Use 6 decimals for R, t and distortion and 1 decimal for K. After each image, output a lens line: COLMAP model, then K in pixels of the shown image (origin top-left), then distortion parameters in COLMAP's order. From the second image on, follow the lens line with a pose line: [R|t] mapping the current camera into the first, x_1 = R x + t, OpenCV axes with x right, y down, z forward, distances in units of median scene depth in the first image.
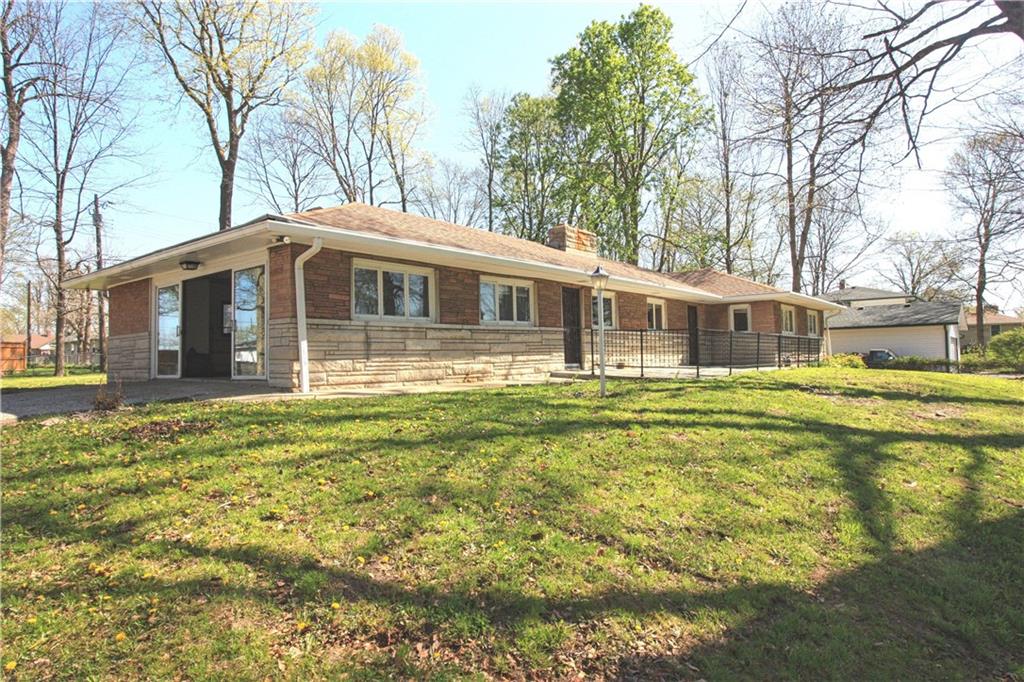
lens RADIAL K [[615.3, 0, 512.1], [0, 615.3, 343.2], [0, 0, 1]] dist [-0.001978, -0.006161]
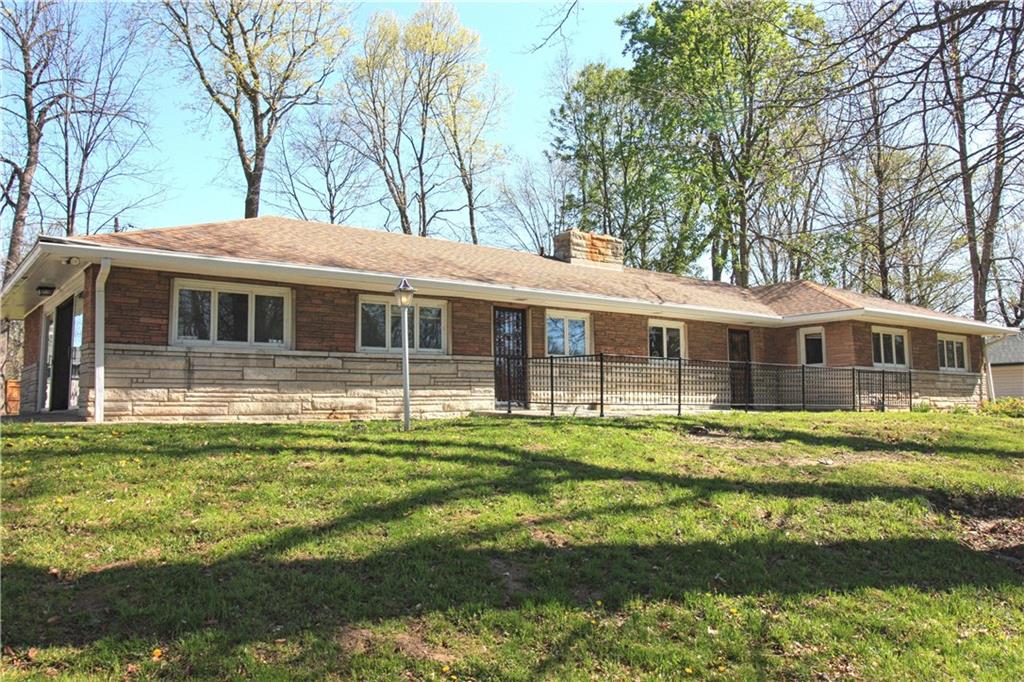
lens RADIAL K [[822.5, 0, 512.2], [0, 822.5, 339.5], [0, 0, 1]] dist [0.008964, 0.012600]
pose [[0.970499, -0.011605, -0.240824, 0.285107], [-0.003330, 0.998101, -0.061514, 0.014649], [0.241080, 0.060502, 0.968617, -0.037684]]
